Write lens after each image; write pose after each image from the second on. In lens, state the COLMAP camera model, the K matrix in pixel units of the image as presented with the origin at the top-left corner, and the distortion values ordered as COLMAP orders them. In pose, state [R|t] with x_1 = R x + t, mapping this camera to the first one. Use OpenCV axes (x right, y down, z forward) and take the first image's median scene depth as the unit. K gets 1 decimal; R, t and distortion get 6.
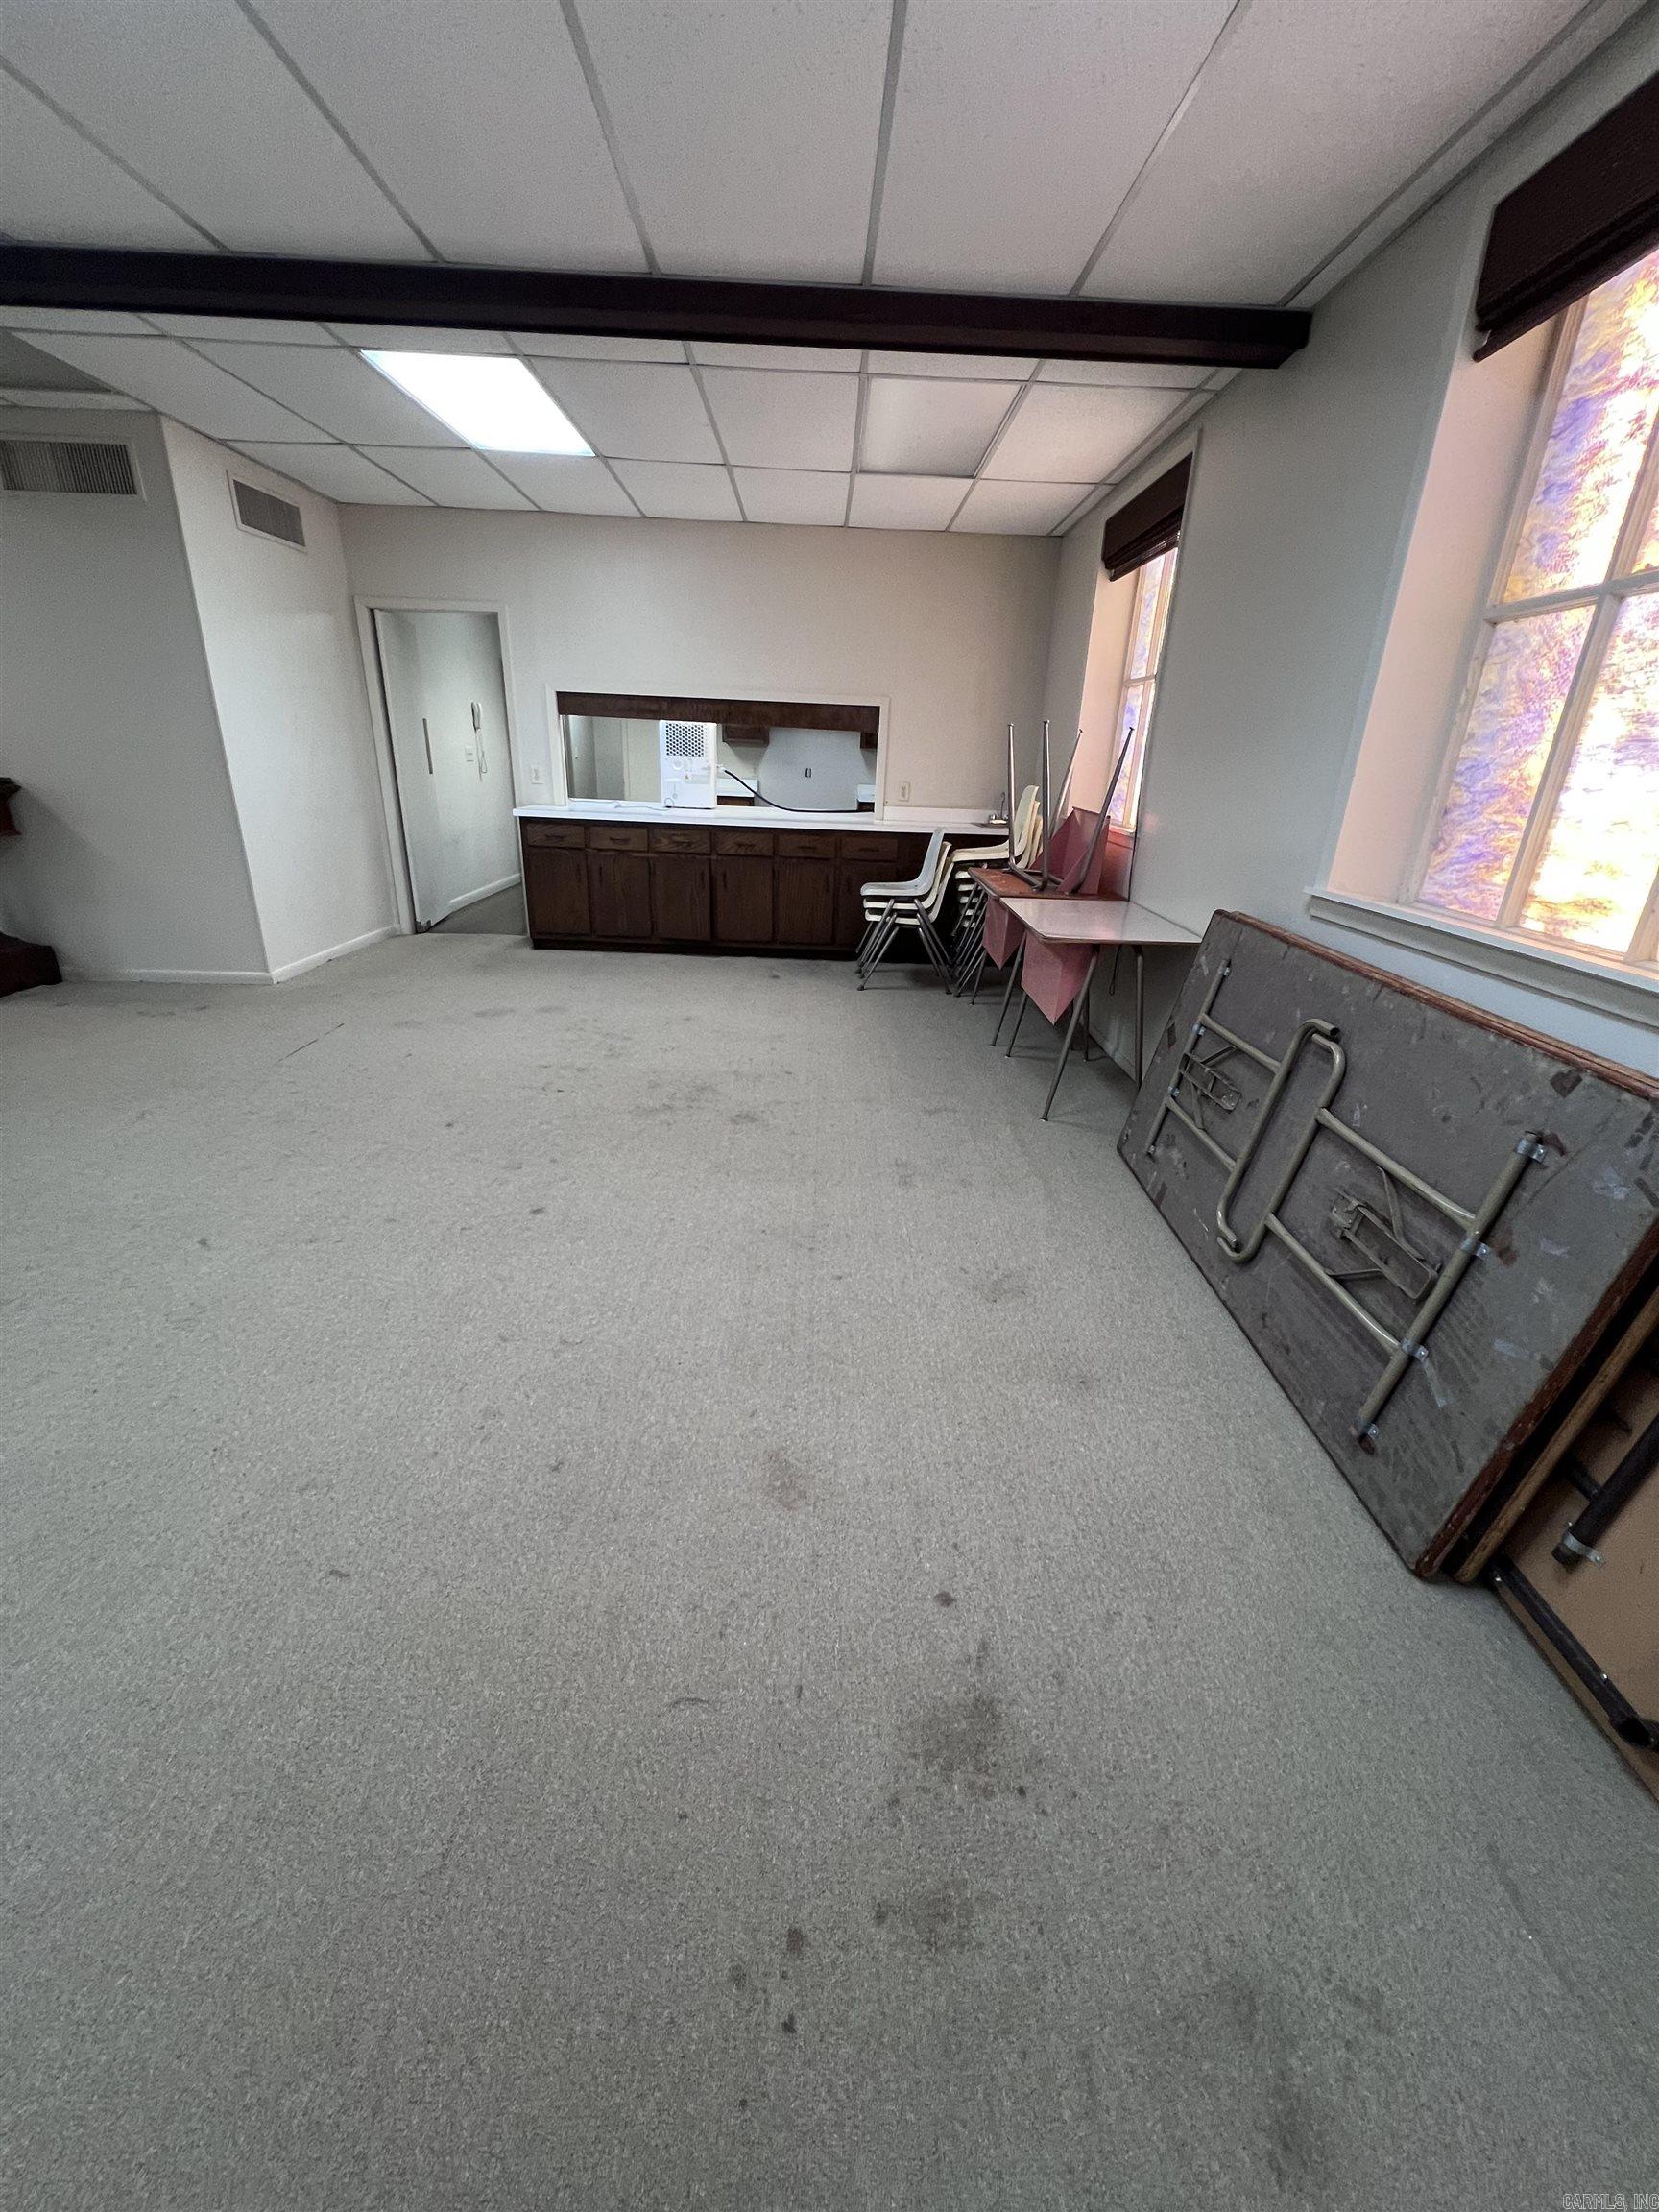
lens RADIAL K [[884.1, 0, 834.2], [0, 884.1, 1101.0], [0, 0, 1]] dist [-0.001272, 0.000298]
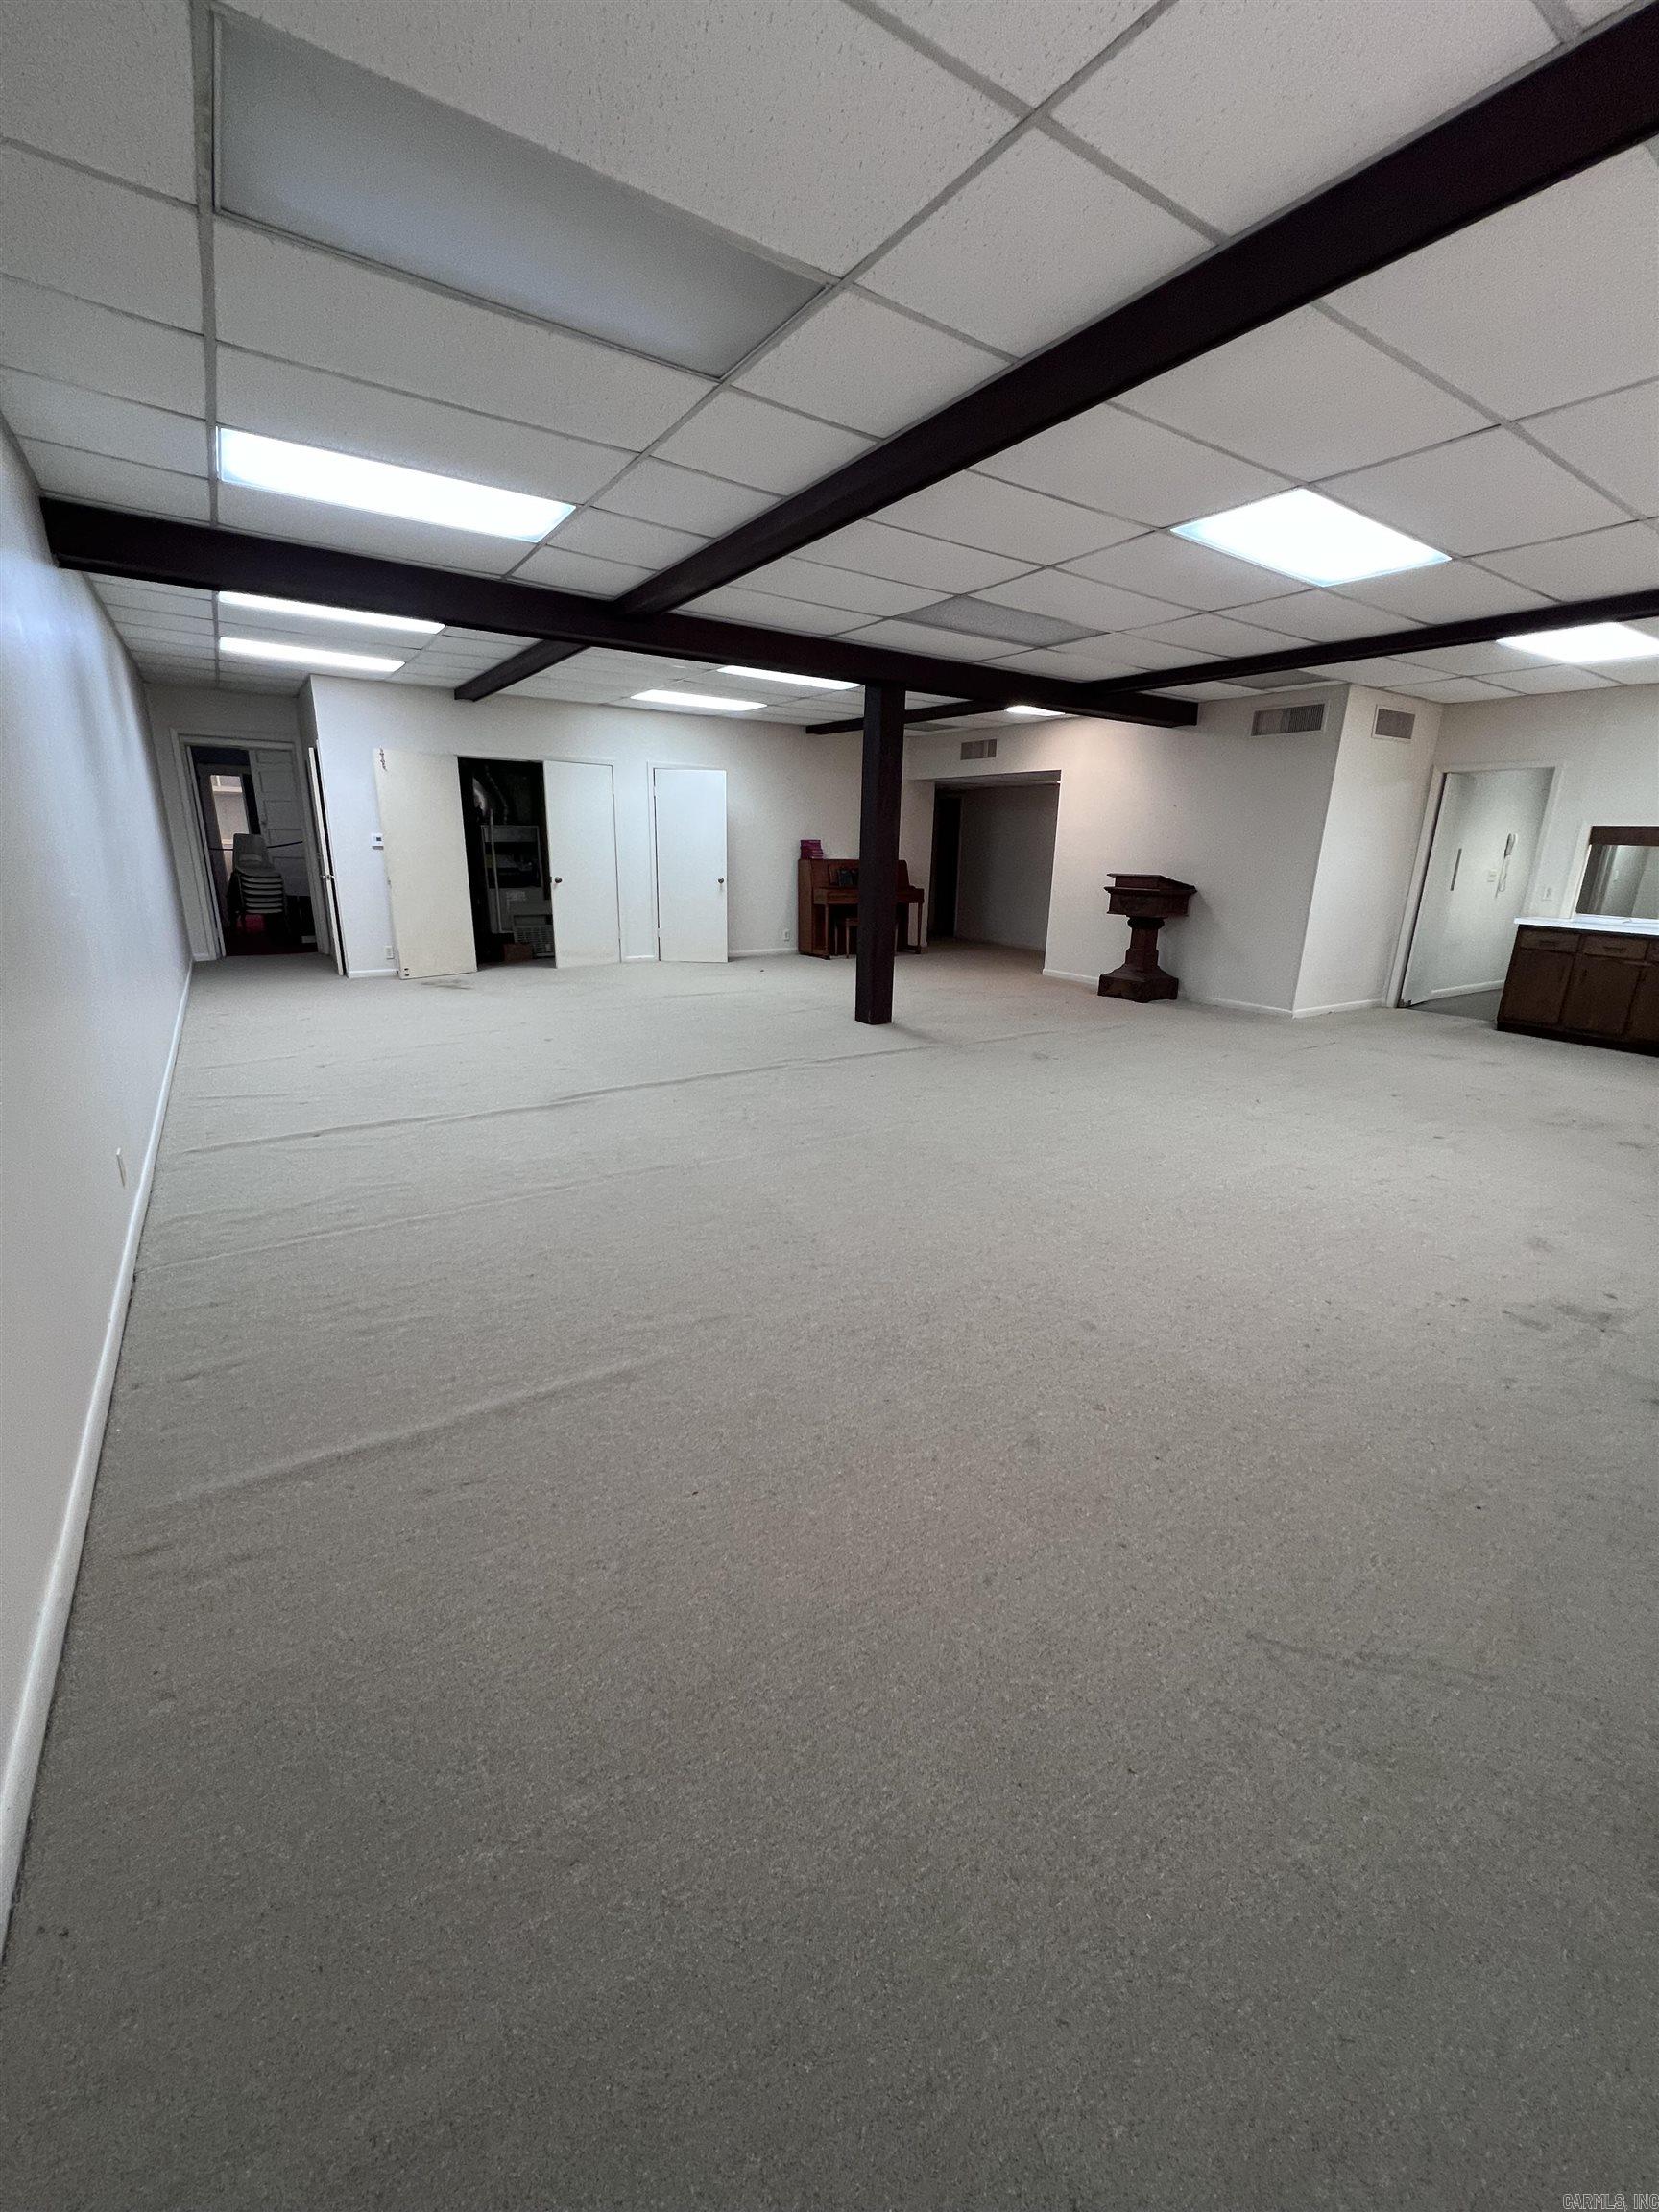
lens RADIAL K [[884.1, 0, 838.0], [0, 884.1, 1109.2], [0, 0, 1]] dist [-0.001272, 0.000298]
pose [[0.542977, 0.216492, -0.811361, 0.184488], [-0.317683, 0.947345, 0.040177, 0.175499], [0.777337, 0.235940, 0.583163, -0.398980]]
